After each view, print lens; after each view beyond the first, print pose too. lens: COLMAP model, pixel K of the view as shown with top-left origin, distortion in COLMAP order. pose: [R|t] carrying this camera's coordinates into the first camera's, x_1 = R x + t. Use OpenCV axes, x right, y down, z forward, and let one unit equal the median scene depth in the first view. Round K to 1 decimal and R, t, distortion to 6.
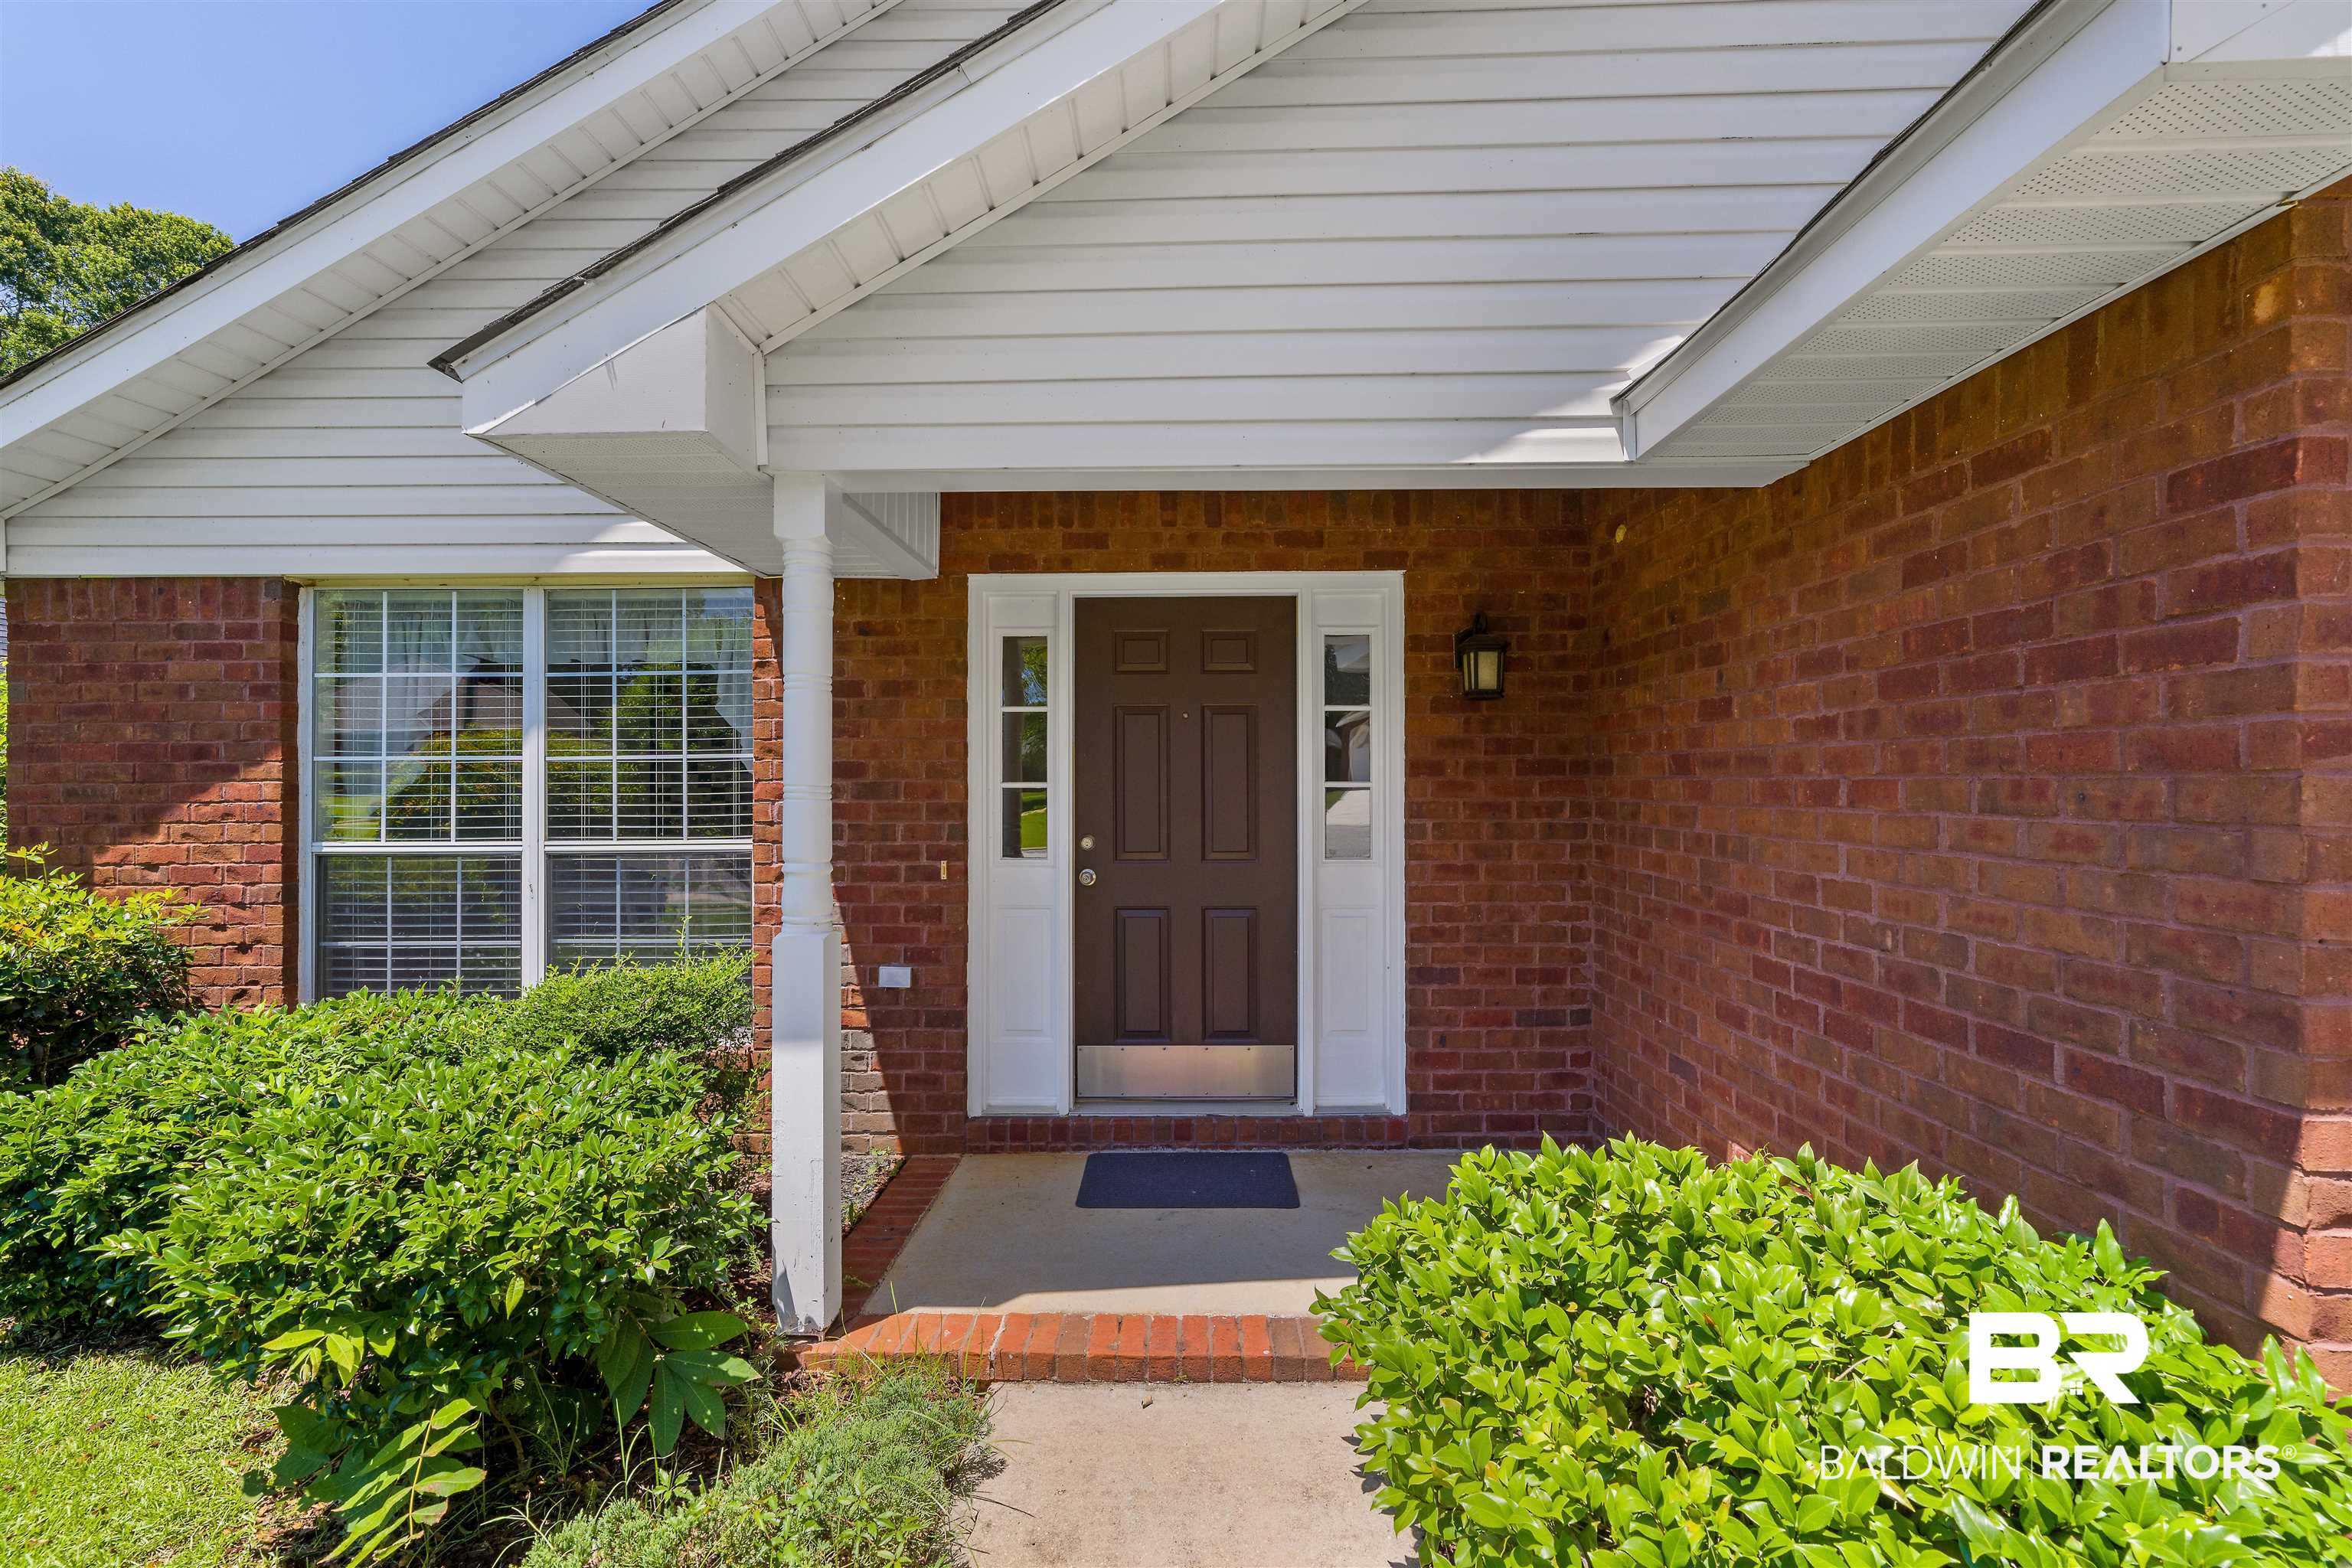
lens RADIAL K [[1068.9, 0, 1166.9], [0, 1068.9, 770.2], [0, 0, 1]] dist [-0.000692, 0.014886]
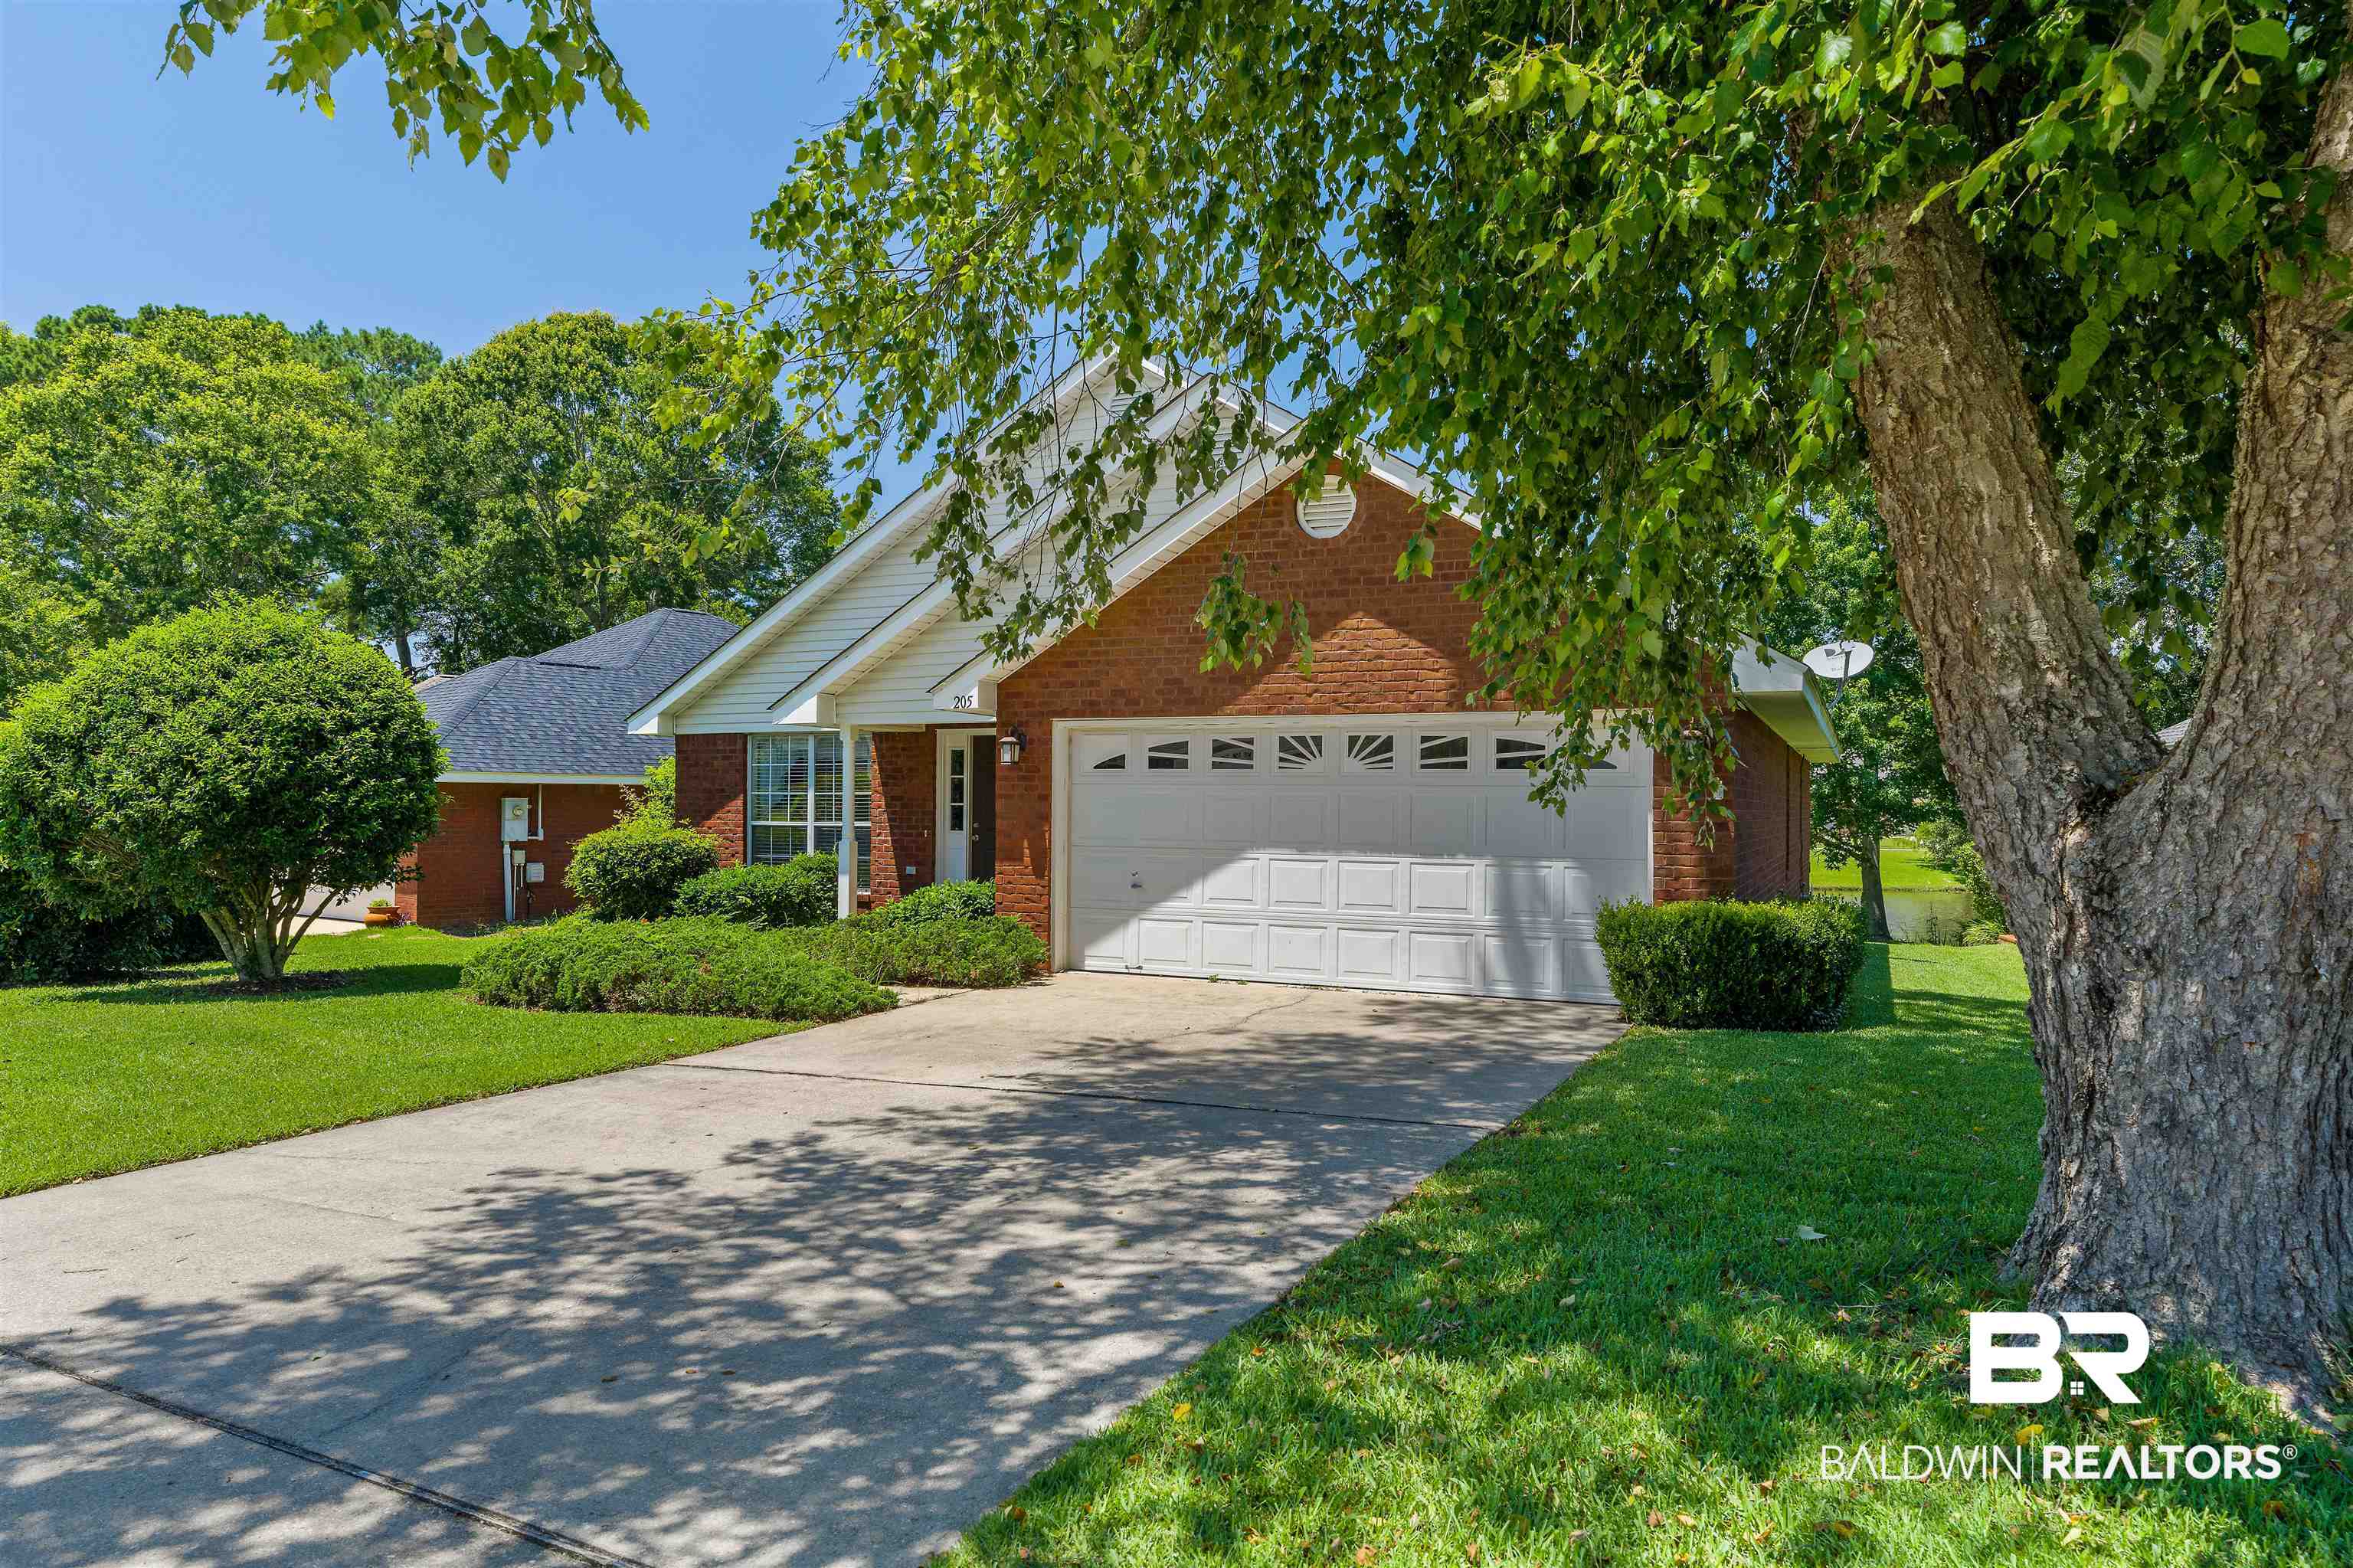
lens RADIAL K [[1524.0, 0, 1176.5], [0, 1524.0, 784.0], [0, 0, 1]] dist [-0.001251, -0.000038]
pose [[0.913602, 0.006461, -0.406558, 1.988769], [-0.007444, 0.999972, -0.000837, -0.038819], [0.406541, 0.003791, 0.913624, -2.363898]]
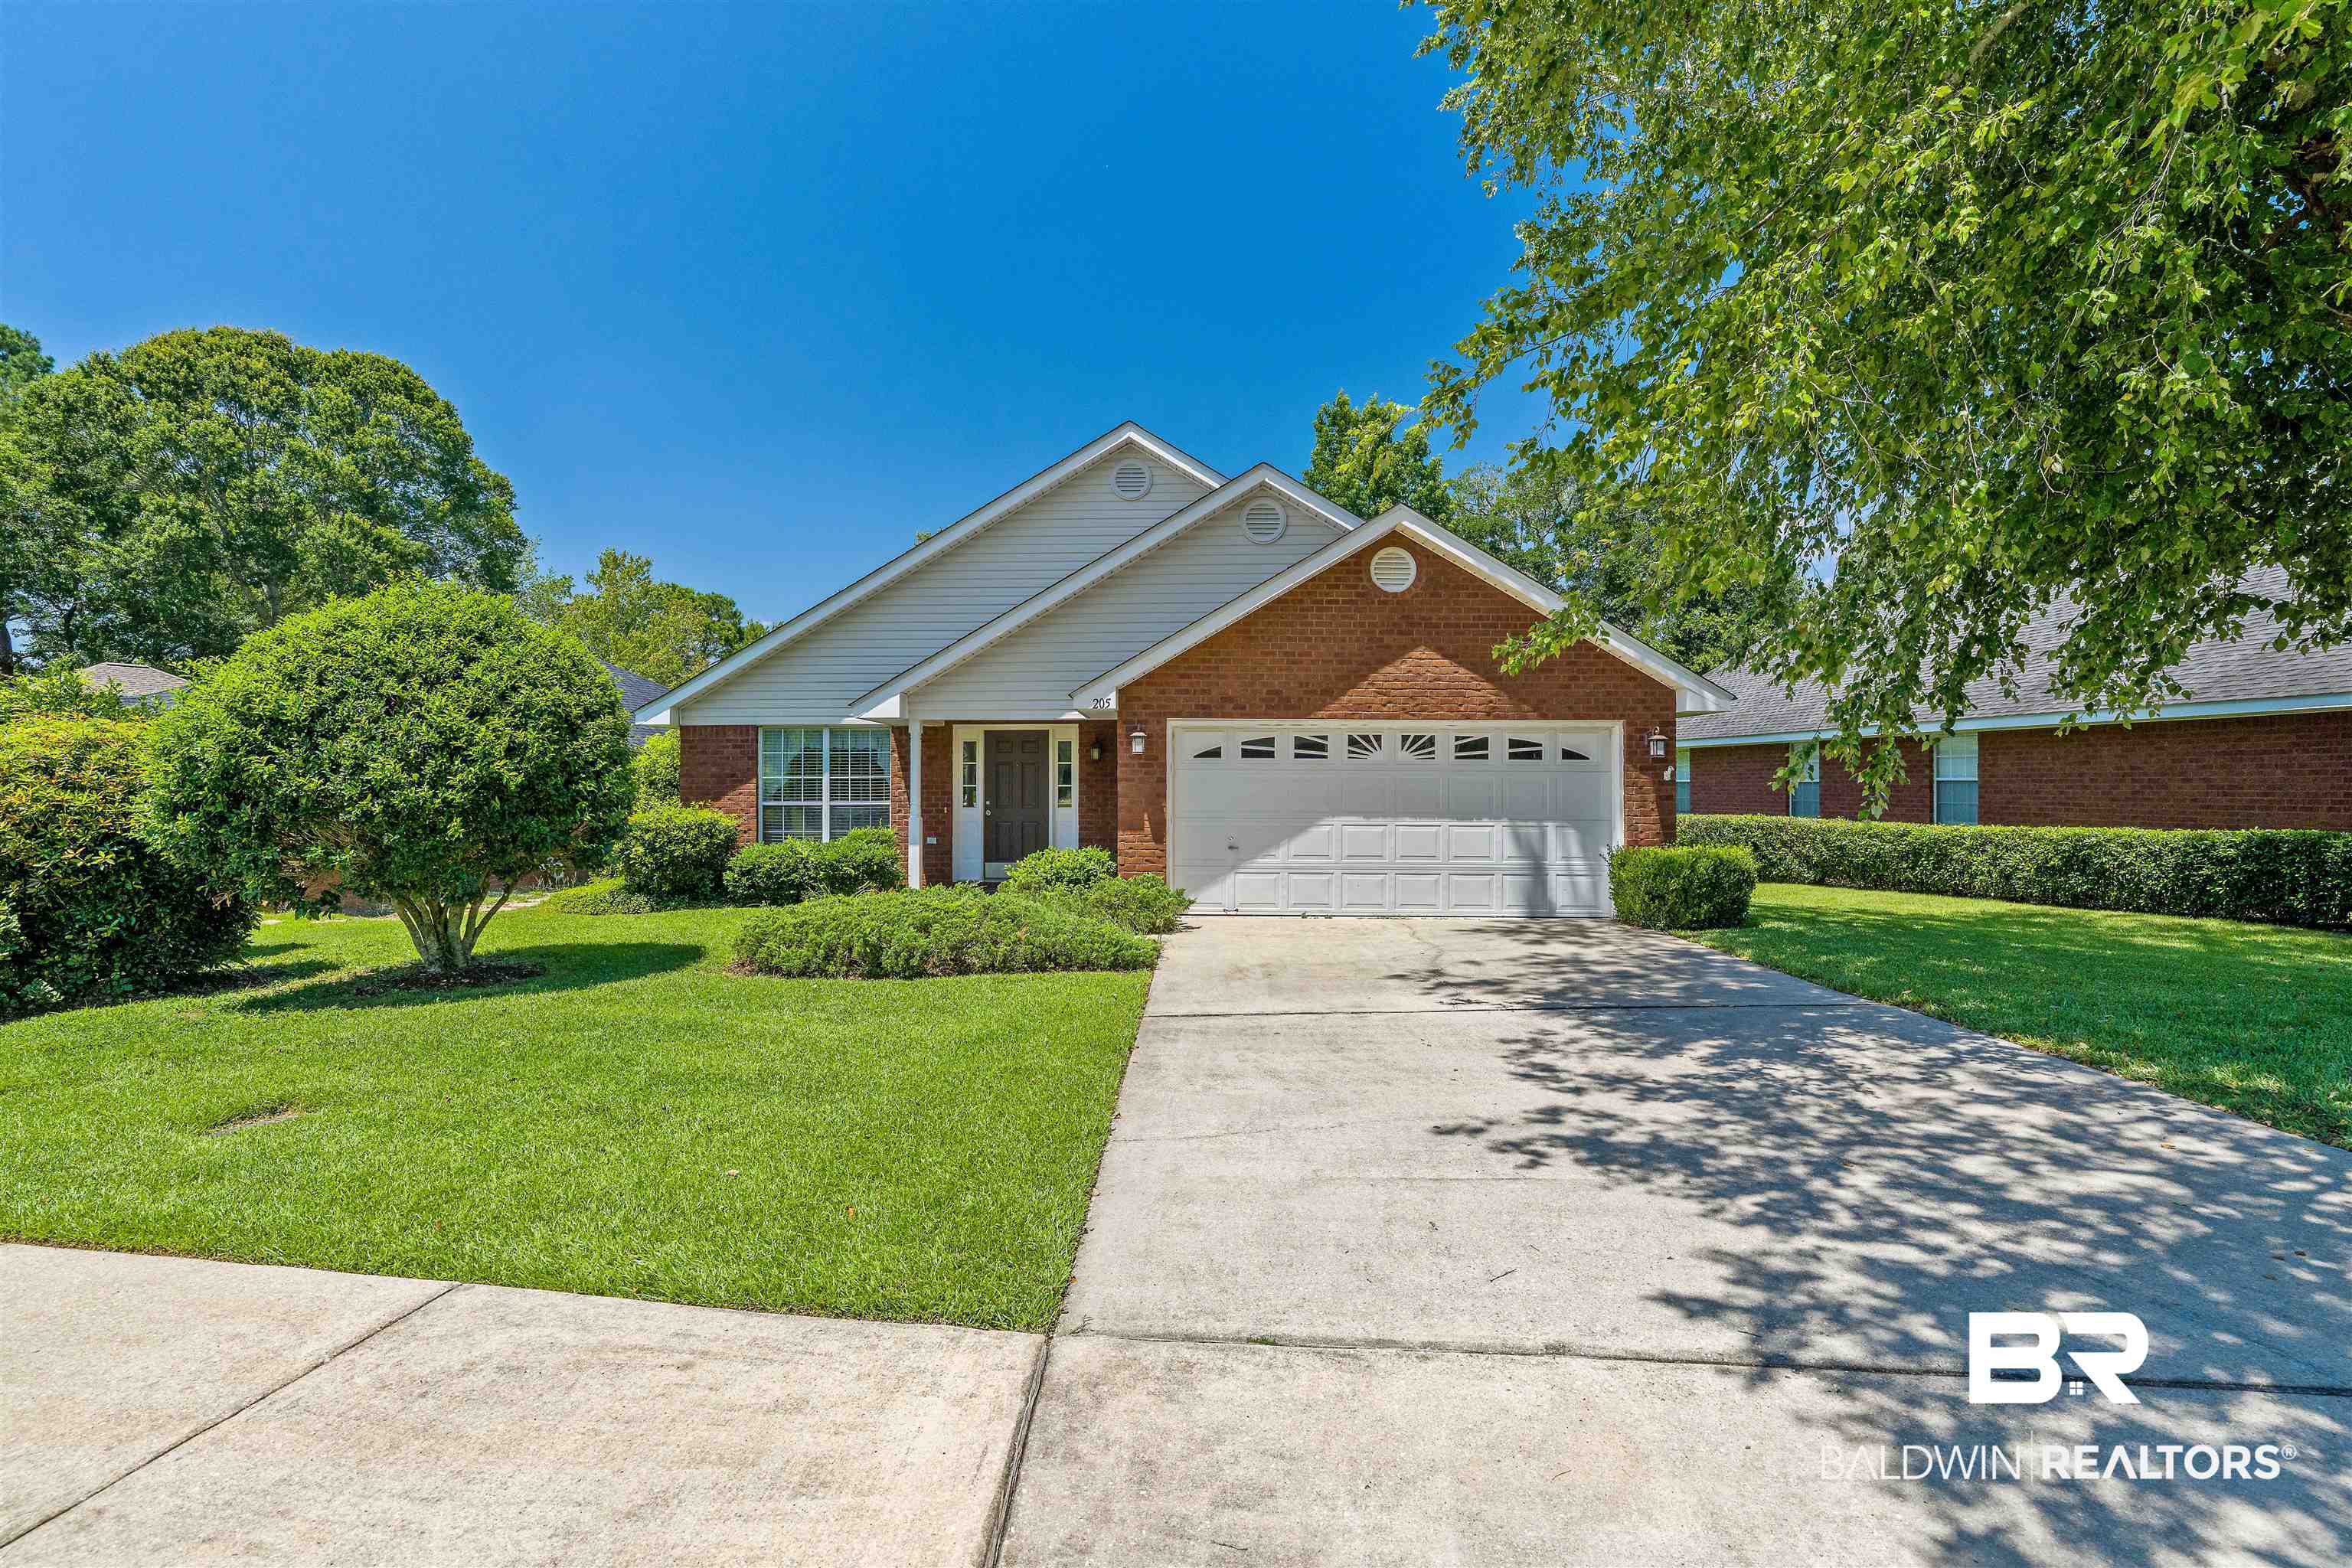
lens RADIAL K [[1069.9, 0, 1176.0], [0, 1069.9, 784.0], [0, 0, 1]] dist [-0.025739, 0.014908]
pose [[0.999929, 0.006337, 0.010108, 0.488463], [-0.006454, 0.999913, 0.011520, -0.034562], [-0.010034, -0.011584, 0.999883, -2.404635]]
